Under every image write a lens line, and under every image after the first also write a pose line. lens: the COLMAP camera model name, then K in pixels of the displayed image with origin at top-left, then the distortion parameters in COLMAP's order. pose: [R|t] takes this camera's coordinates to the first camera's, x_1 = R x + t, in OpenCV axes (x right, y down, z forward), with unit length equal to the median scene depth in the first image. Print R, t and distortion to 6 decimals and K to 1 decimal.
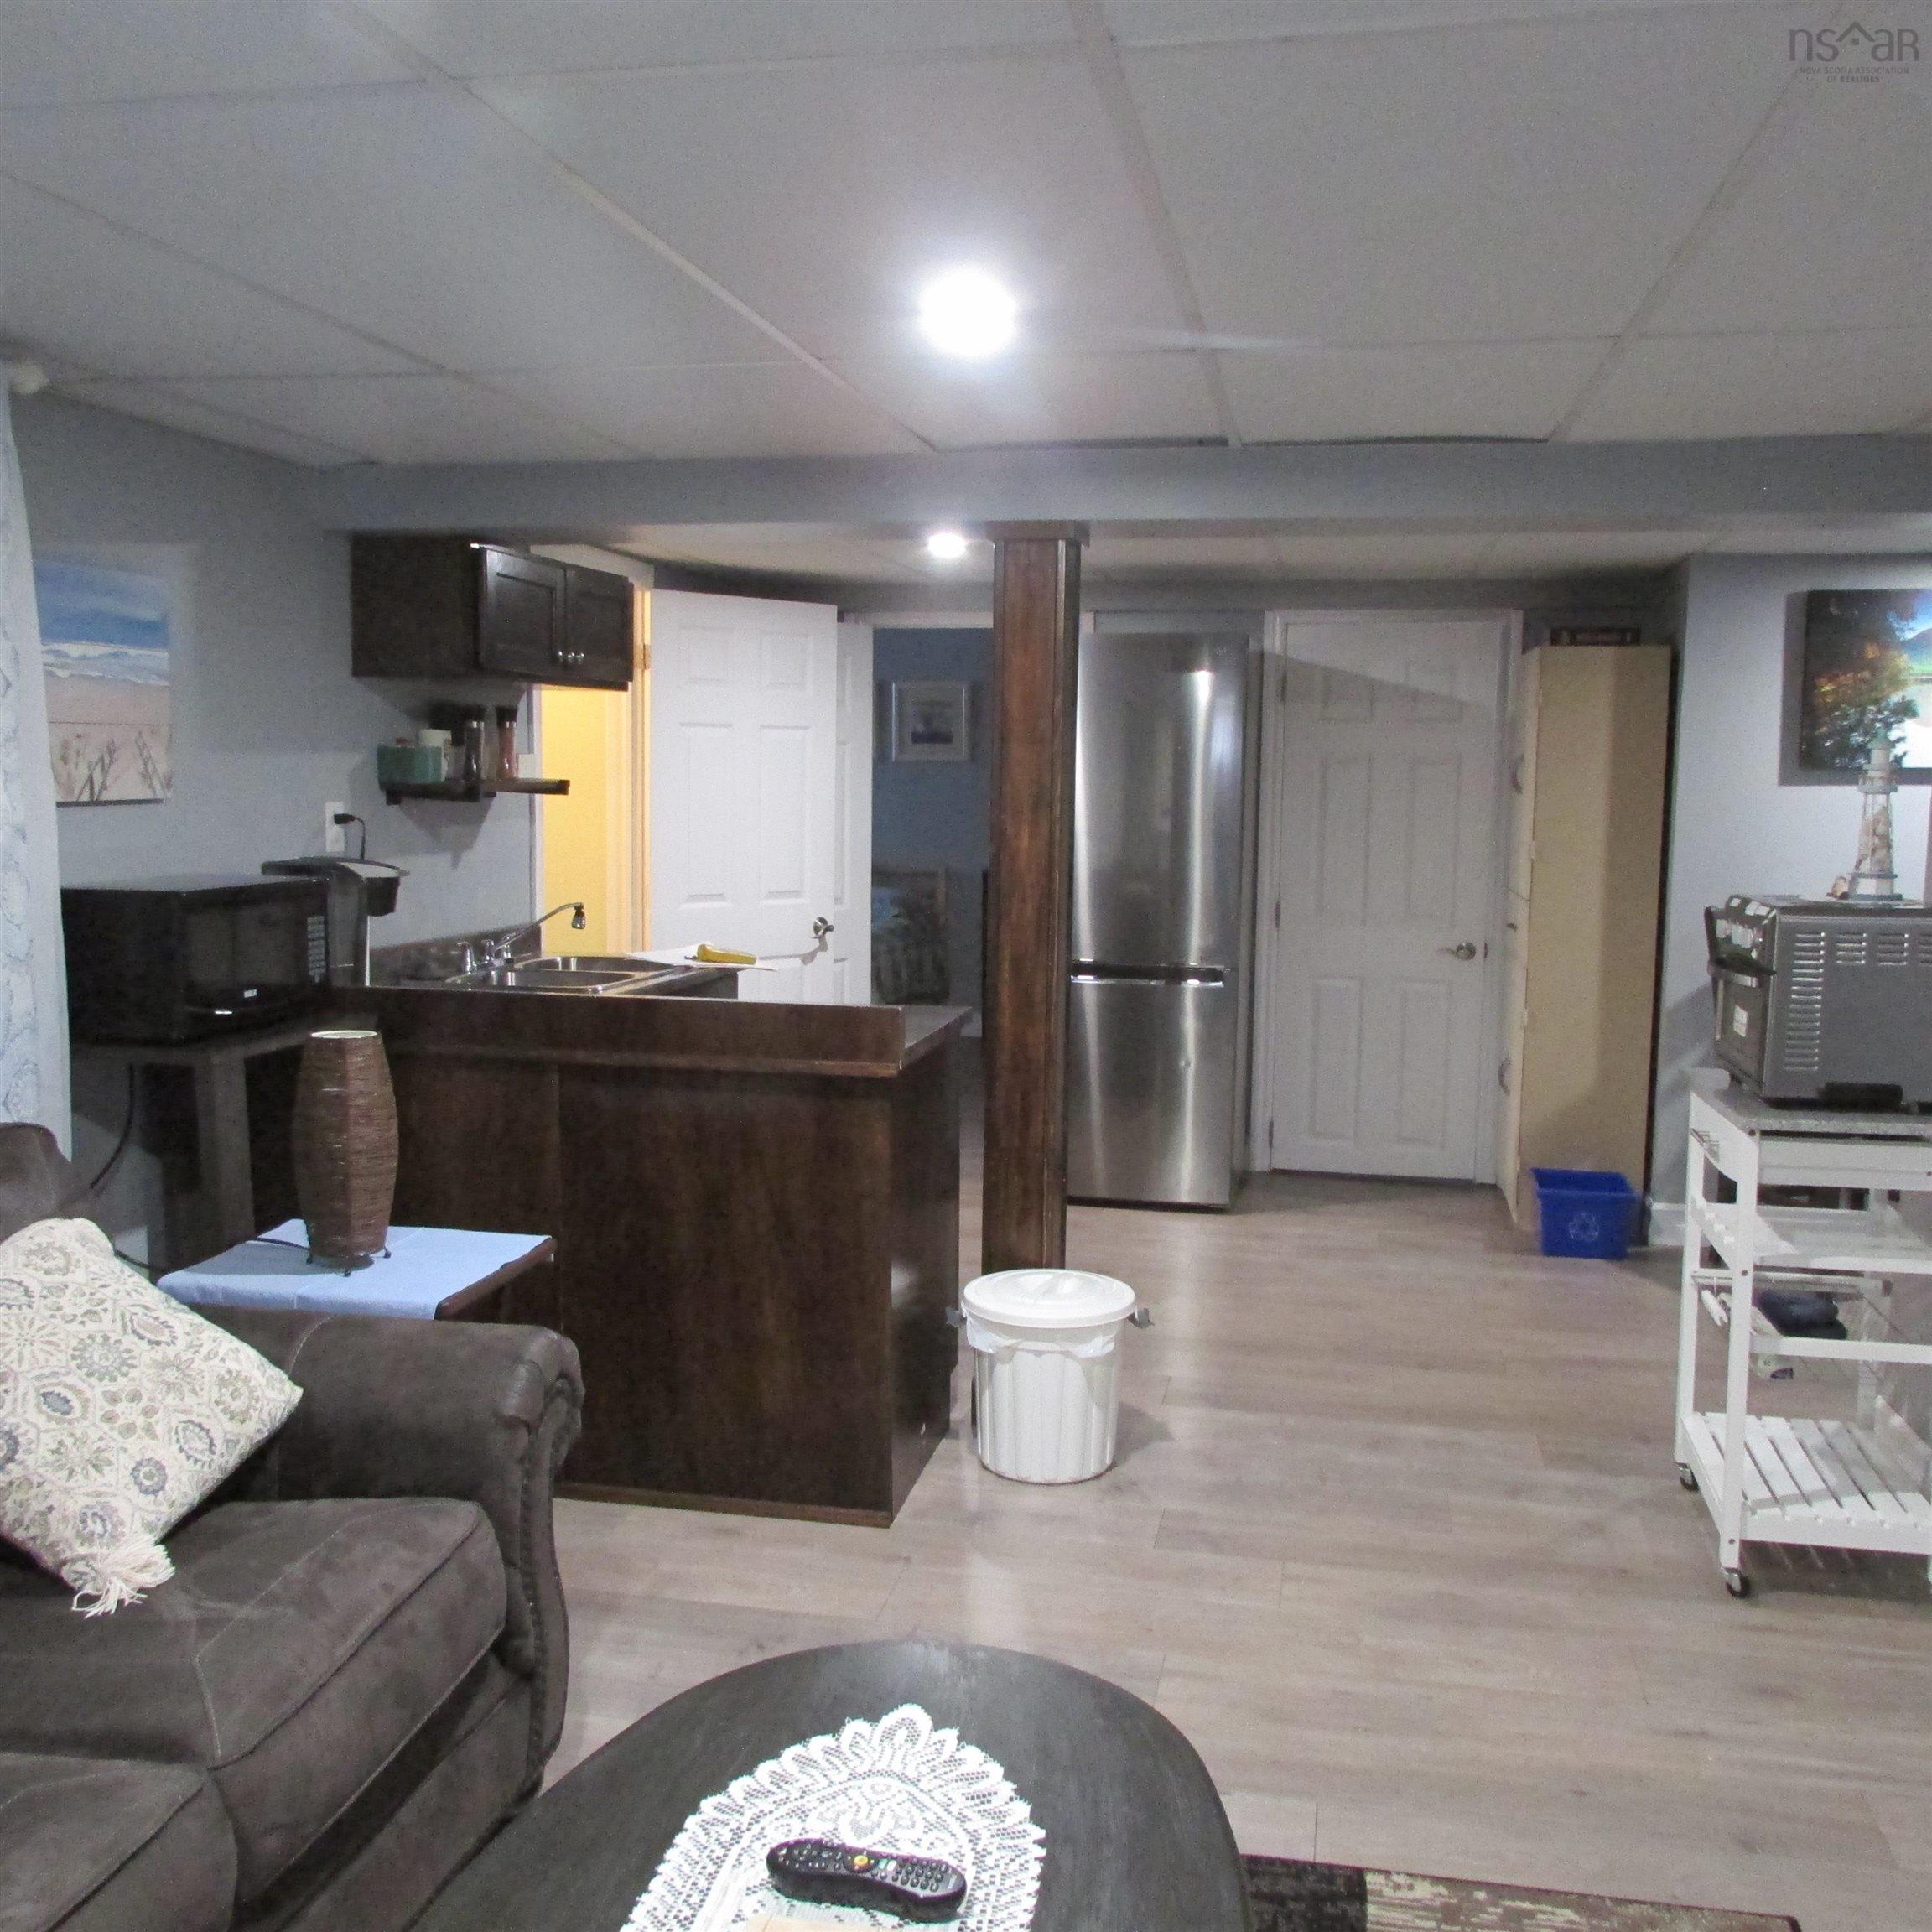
lens RADIAL K [[1932.3, 0, 966.0], [0, 1932.3, 966.0], [0, 0, 1]] dist [0.007402, 0.007436]
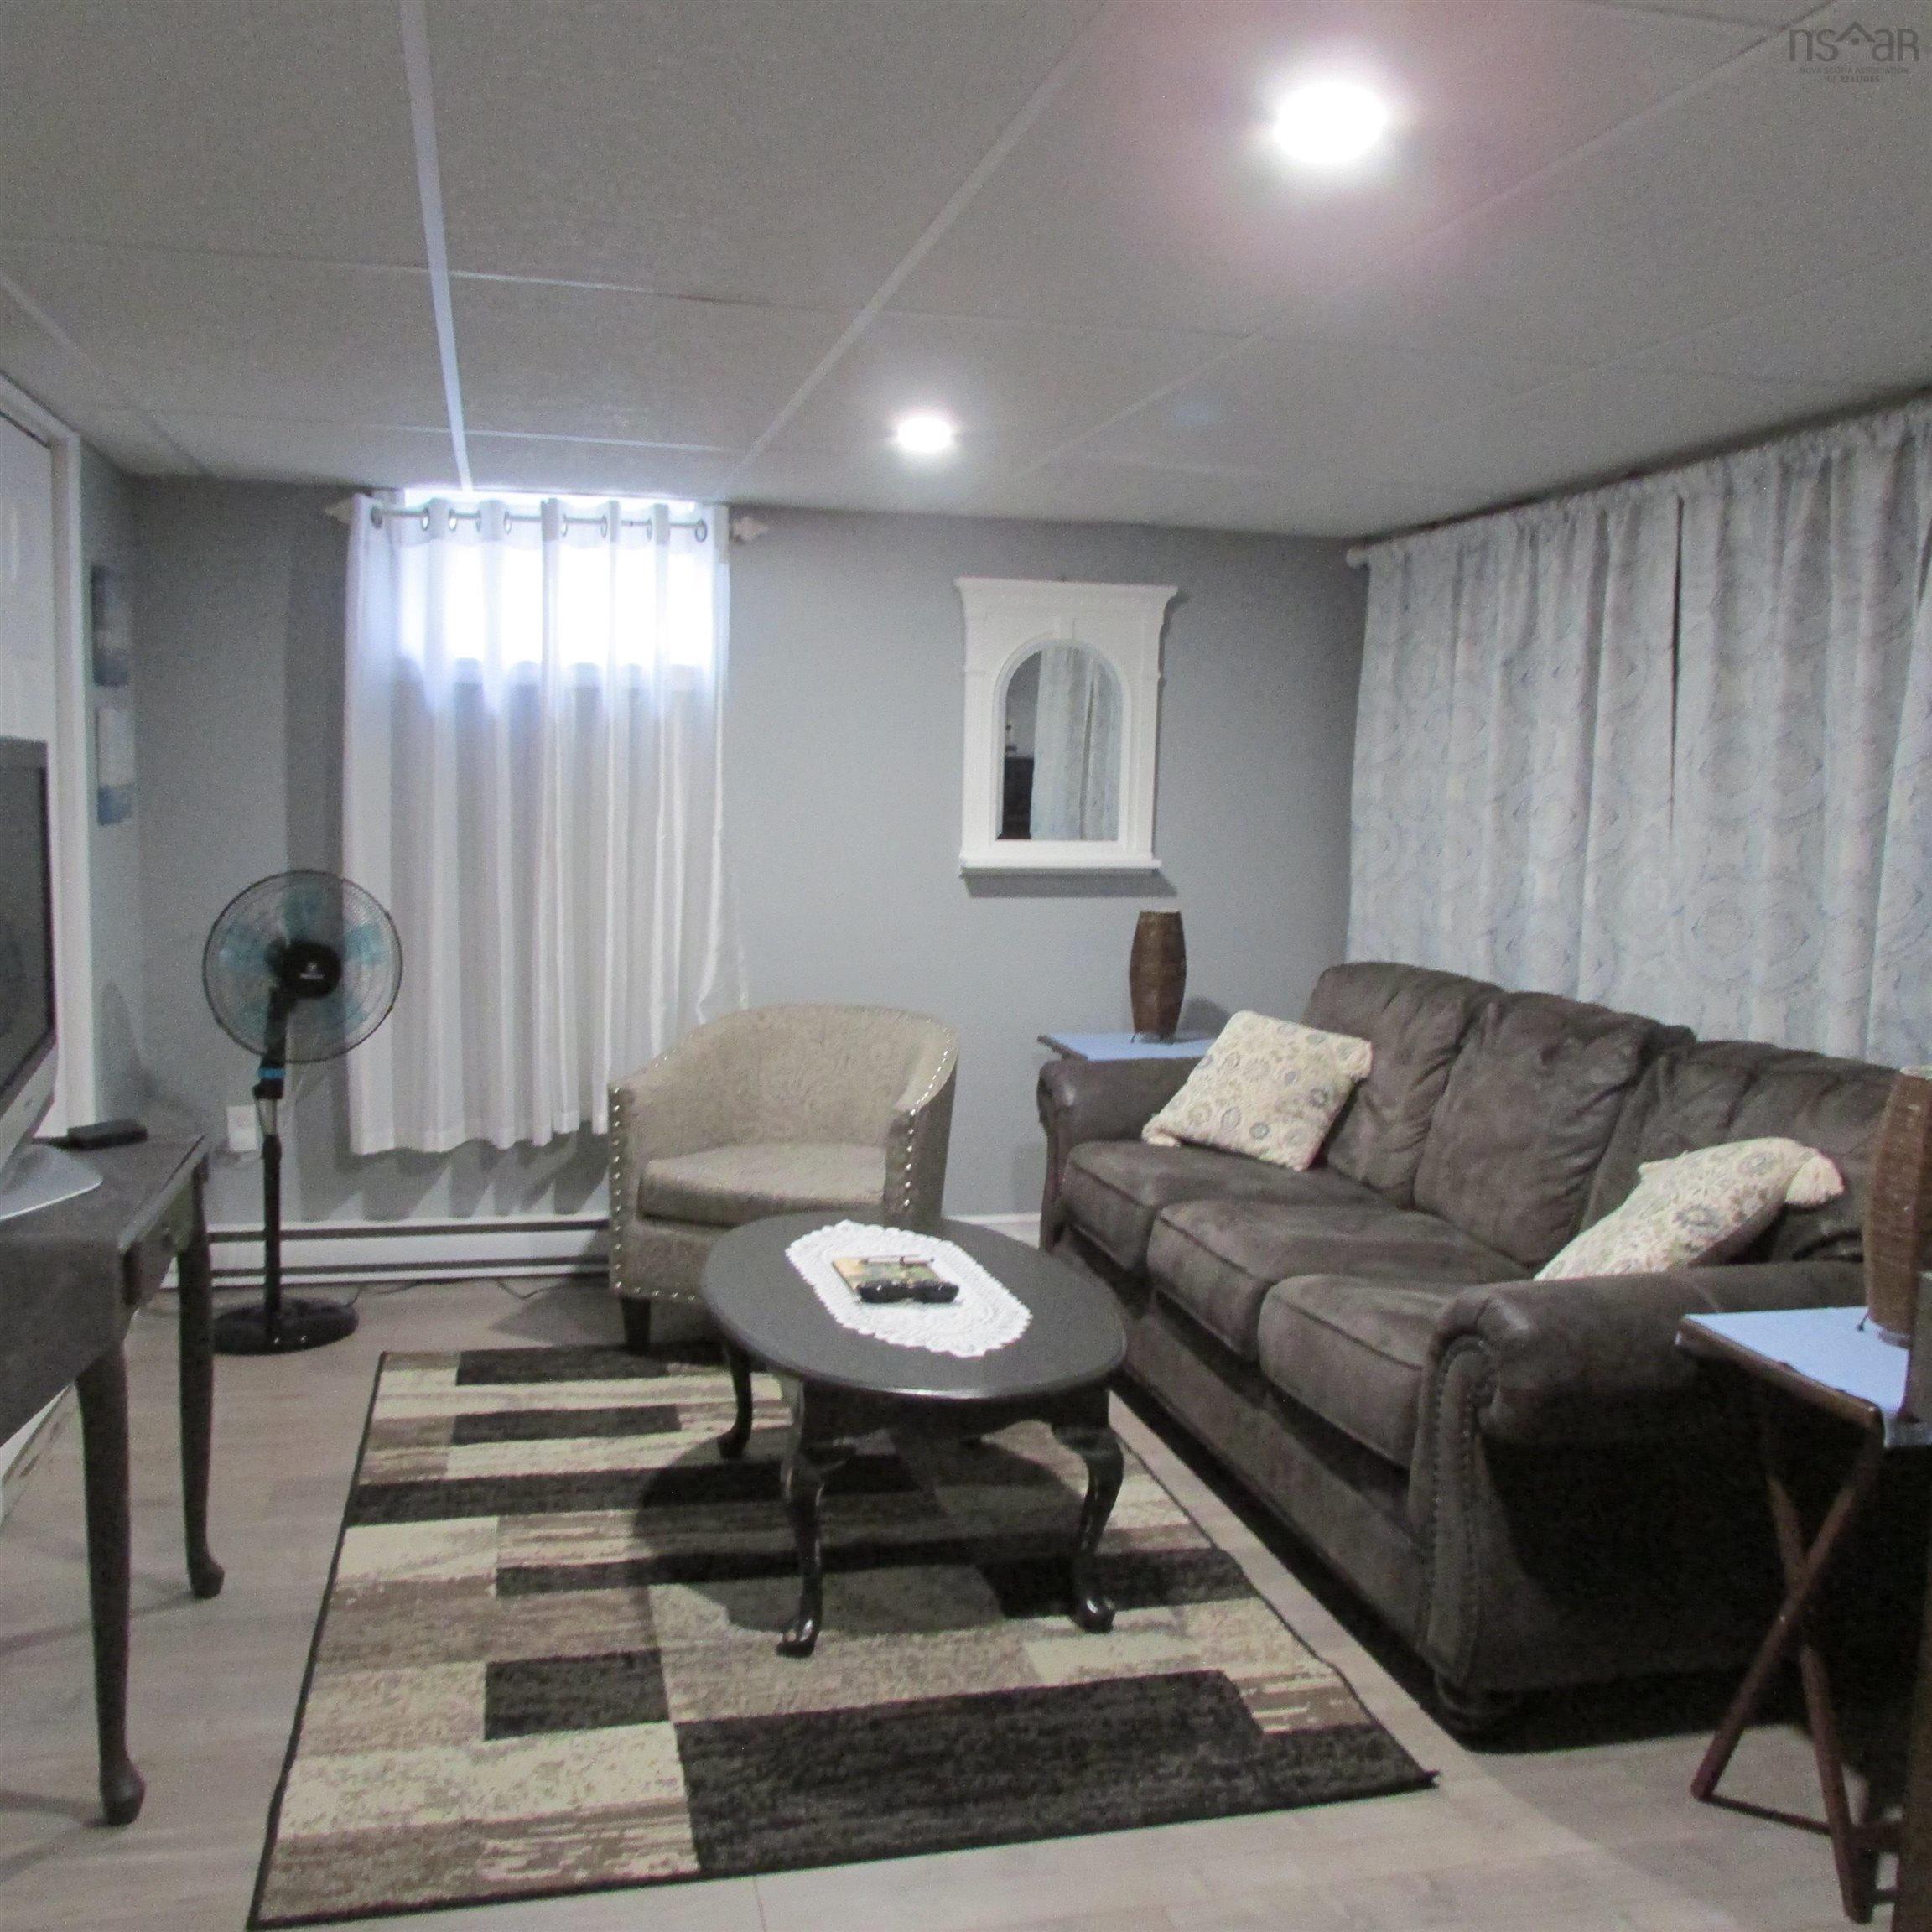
lens RADIAL K [[1859.5, 0, 966.0], [0, 1859.5, 966.0], [0, 0, 1]] dist [0.002037, -0.004514]
pose [[-0.902555, 0.010397, -0.430449, 0.491283], [-0.081314, 0.977604, 0.194110, -0.160134], [0.422826, 0.210196, -0.881496, 1.820681]]
